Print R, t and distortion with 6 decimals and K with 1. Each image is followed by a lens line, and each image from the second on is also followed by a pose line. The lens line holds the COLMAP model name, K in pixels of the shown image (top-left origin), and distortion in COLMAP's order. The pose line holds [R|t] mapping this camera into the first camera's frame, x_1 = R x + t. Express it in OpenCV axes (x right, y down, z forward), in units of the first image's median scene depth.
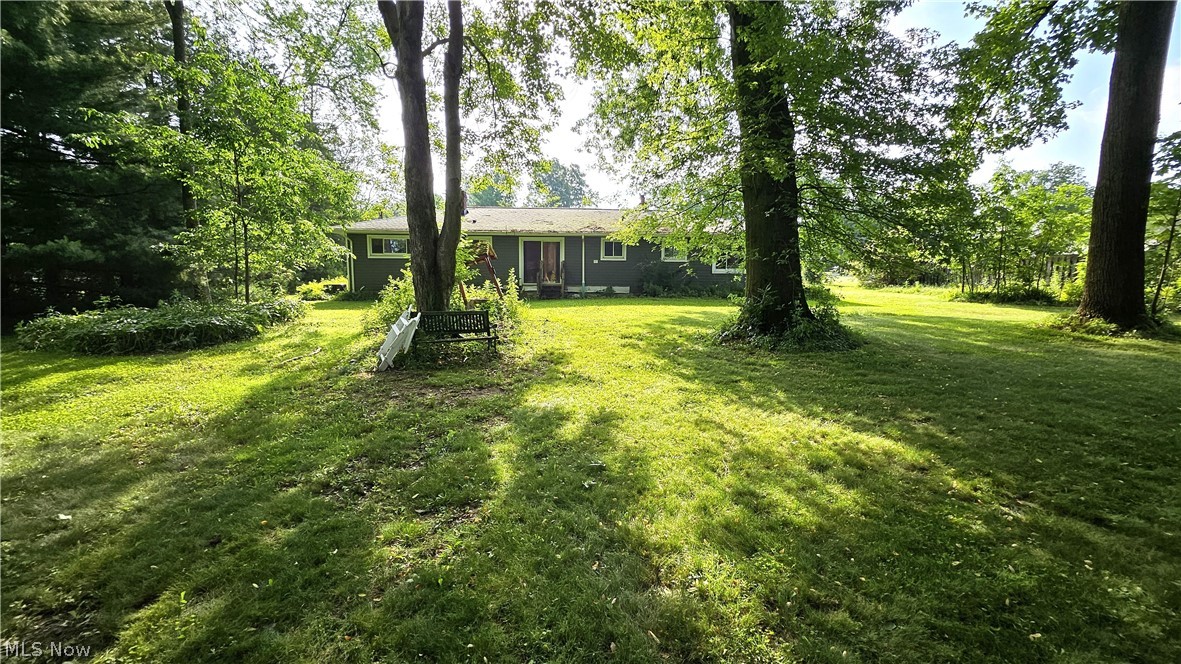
lens RADIAL K [[463.7, 0, 590.4], [0, 463.7, 329.1], [0, 0, 1]] dist [0.005650, -0.002968]
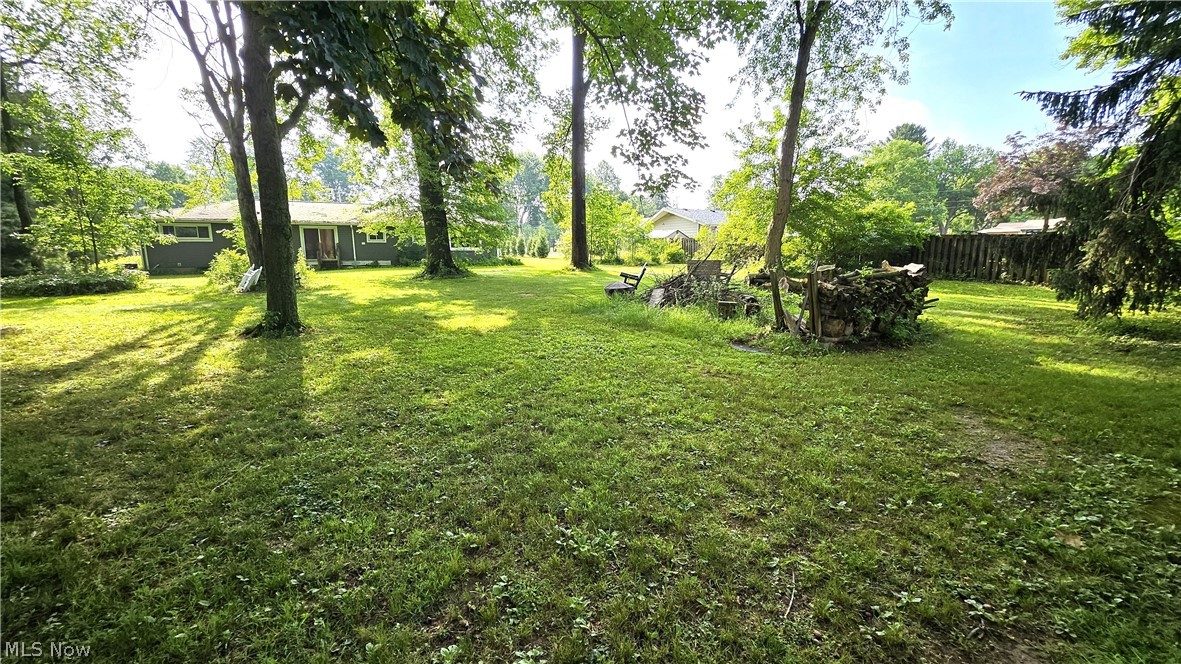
lens RADIAL K [[463.7, 0, 591.2], [0, 463.7, 334.9], [0, 0, 1]] dist [0.005650, -0.002968]
pose [[0.913892, -0.080885, 0.397817, 0.064217], [0.060335, 0.996129, 0.063931, 0.091708], [-0.401448, -0.034424, 0.915235, -0.638966]]
